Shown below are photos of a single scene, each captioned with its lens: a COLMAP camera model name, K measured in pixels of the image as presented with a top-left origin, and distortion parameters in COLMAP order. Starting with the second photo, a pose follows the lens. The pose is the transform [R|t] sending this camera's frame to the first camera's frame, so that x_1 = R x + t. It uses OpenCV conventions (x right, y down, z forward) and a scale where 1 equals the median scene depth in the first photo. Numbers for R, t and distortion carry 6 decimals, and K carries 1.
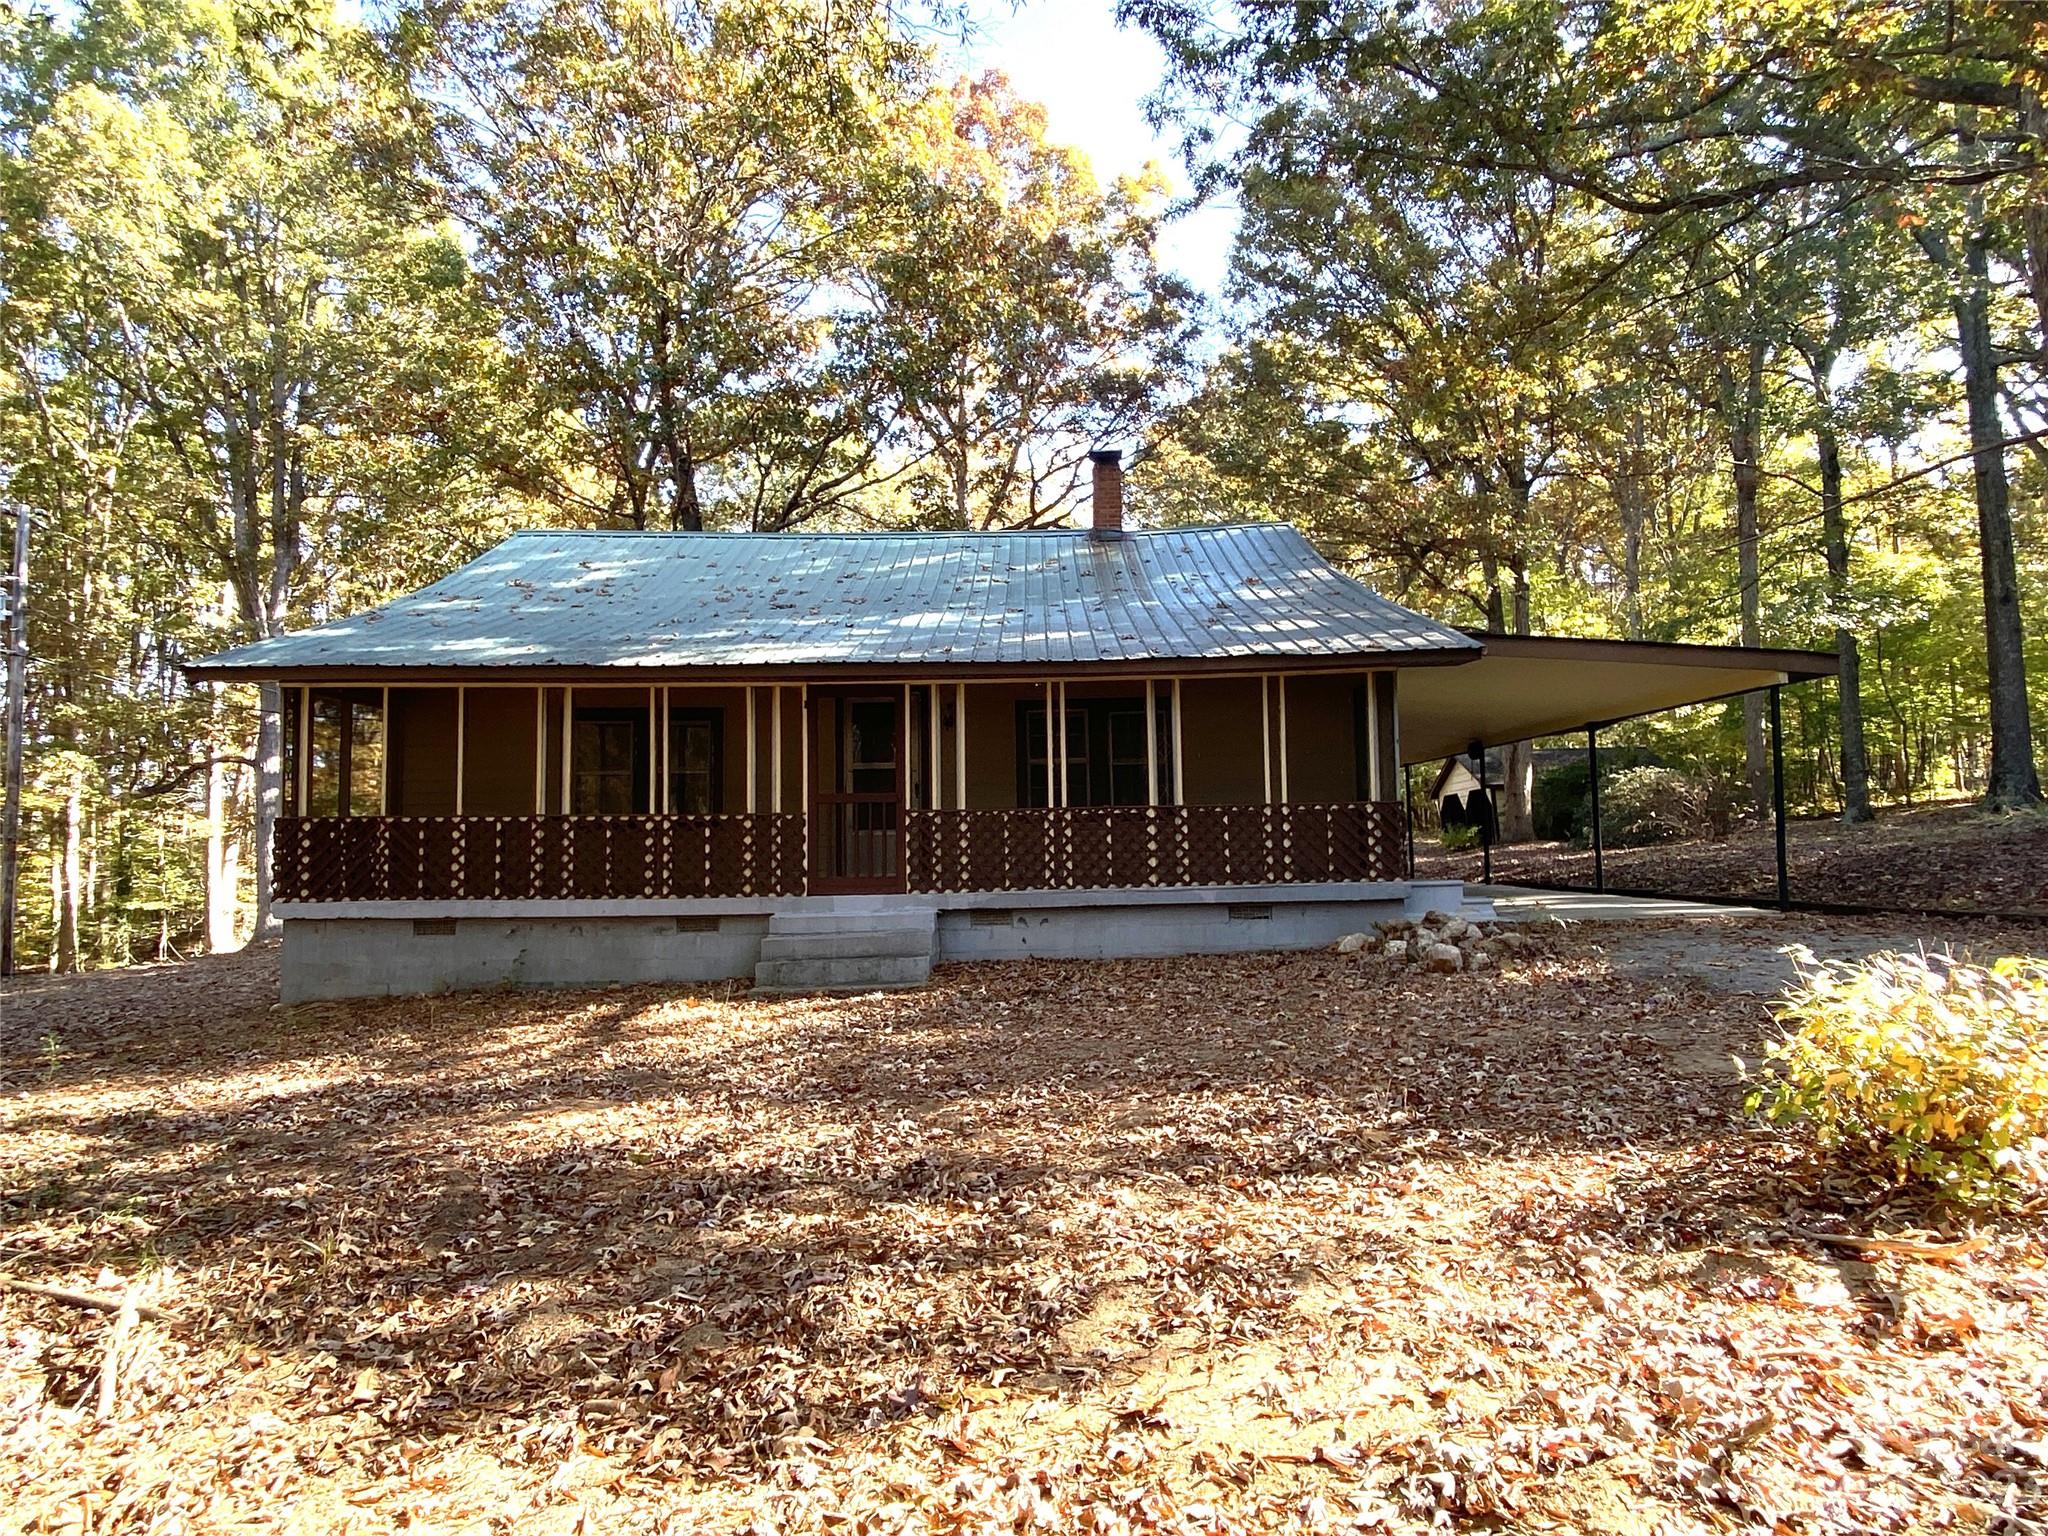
lens RADIAL K [[1186.7, 0, 1024.0], [0, 1186.7, 768.0], [0, 0, 1]] dist [0.048376, 0.000016]
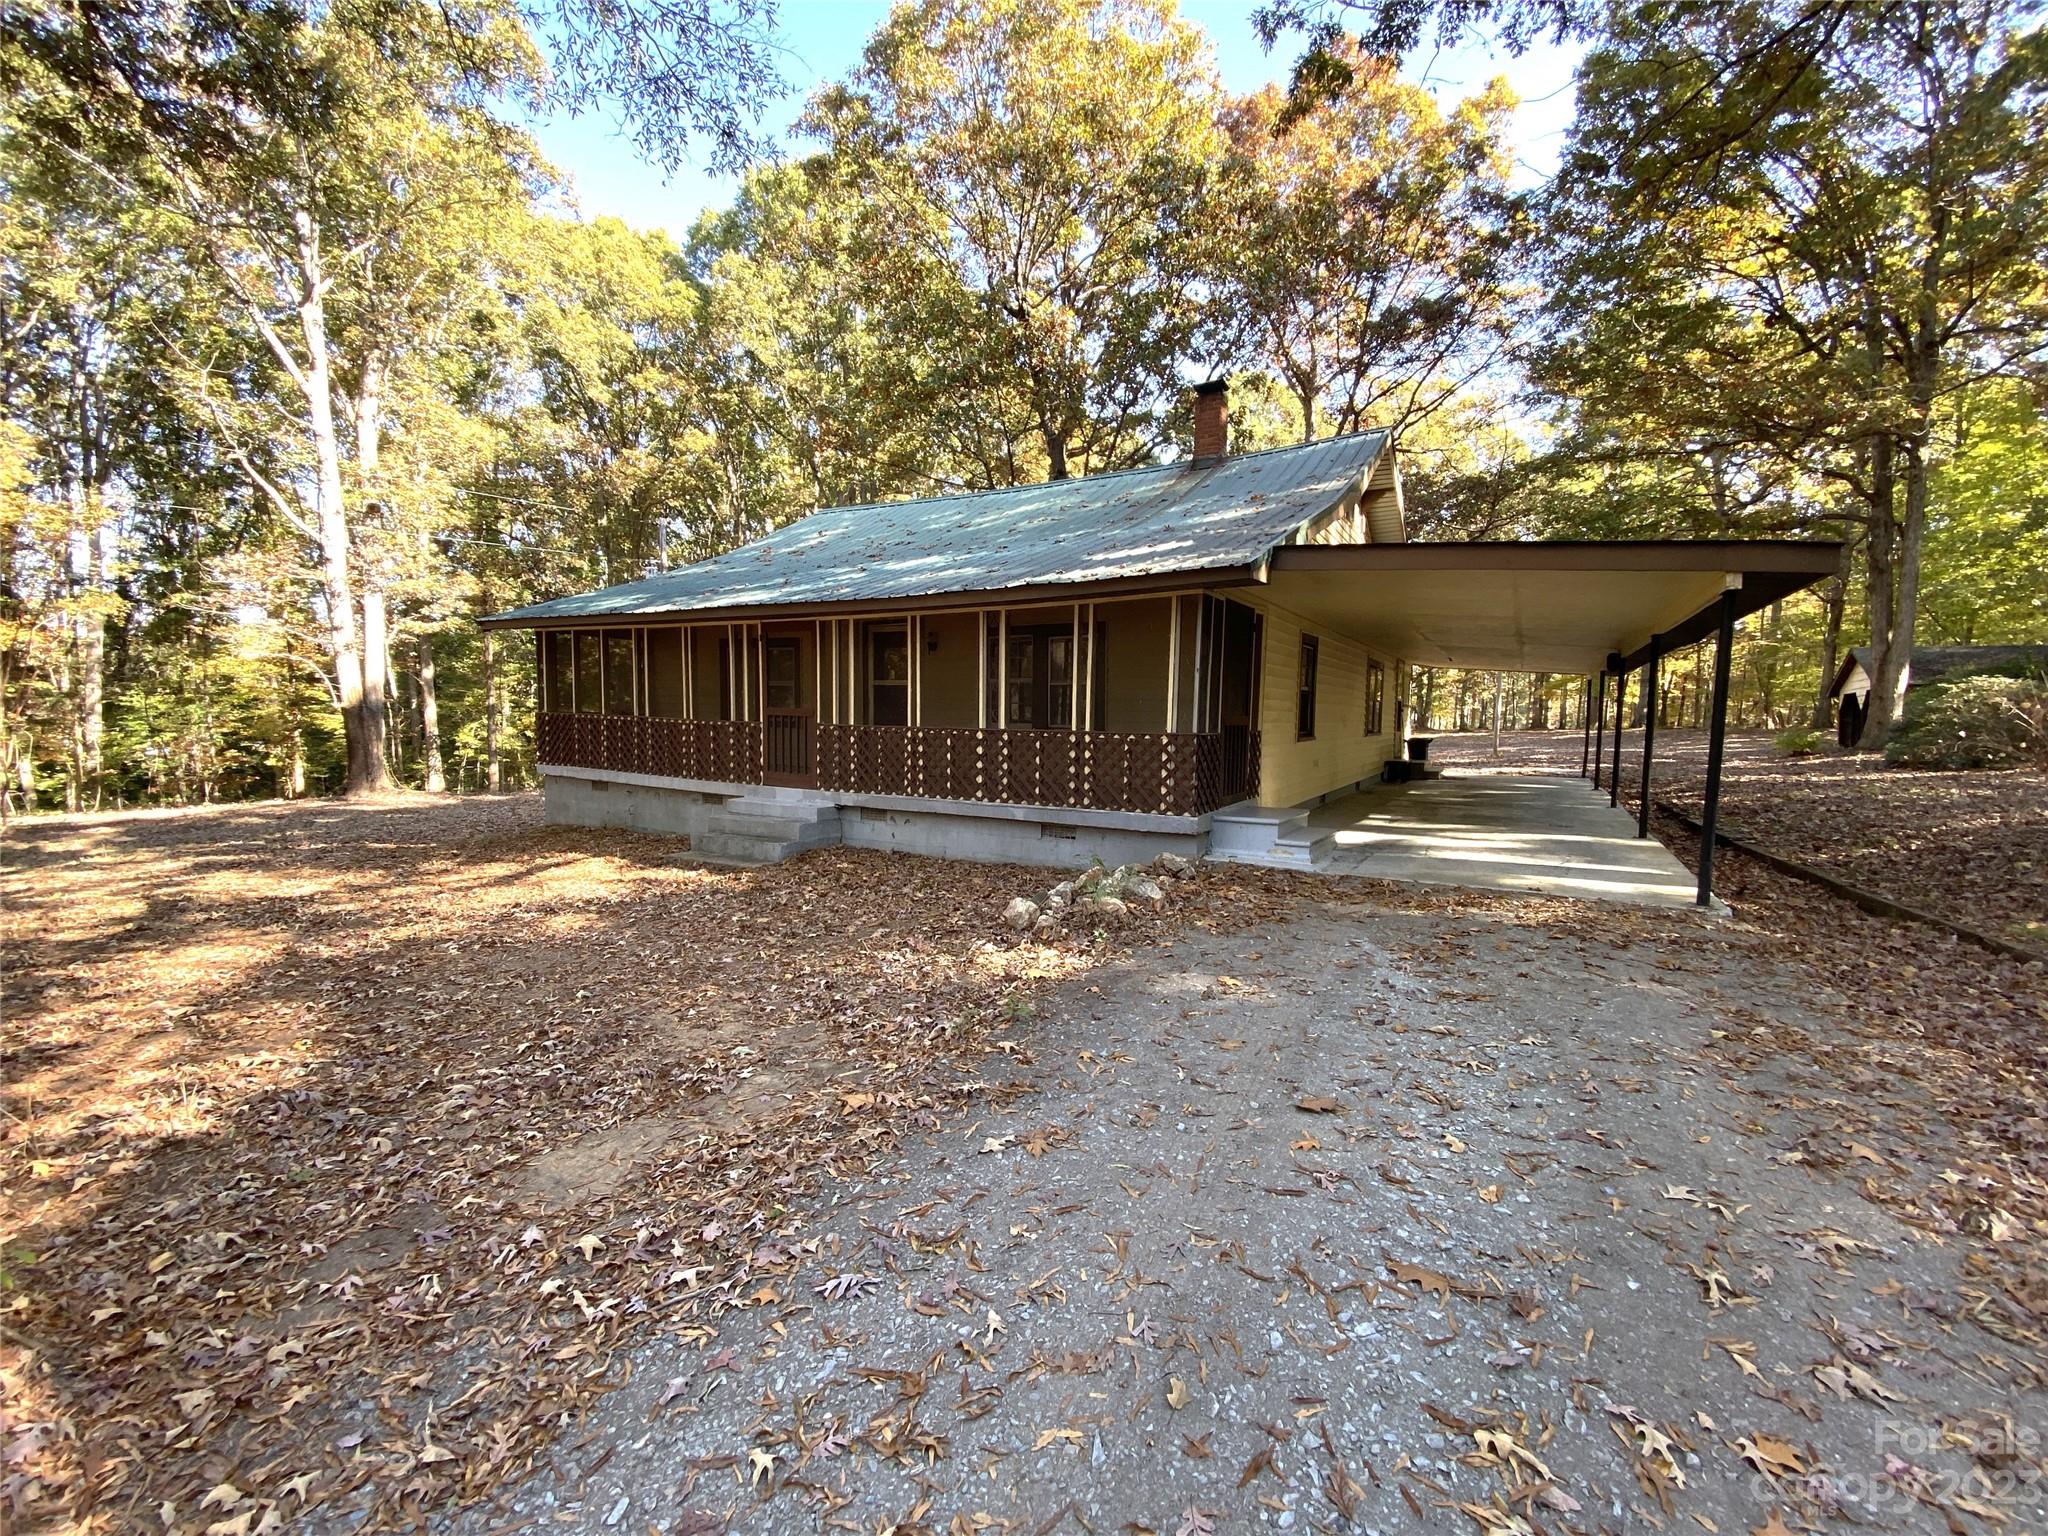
lens RADIAL K [[833.4, 0, 1015.0], [0, 833.4, 771.5], [0, 0, 1]] dist [0.057240, -0.030647]
pose [[0.879899, 0.065436, -0.470634, 0.498847], [-0.002436, 0.991080, 0.133243, -0.031536], [0.475155, -0.116094, 0.872210, 0.332951]]
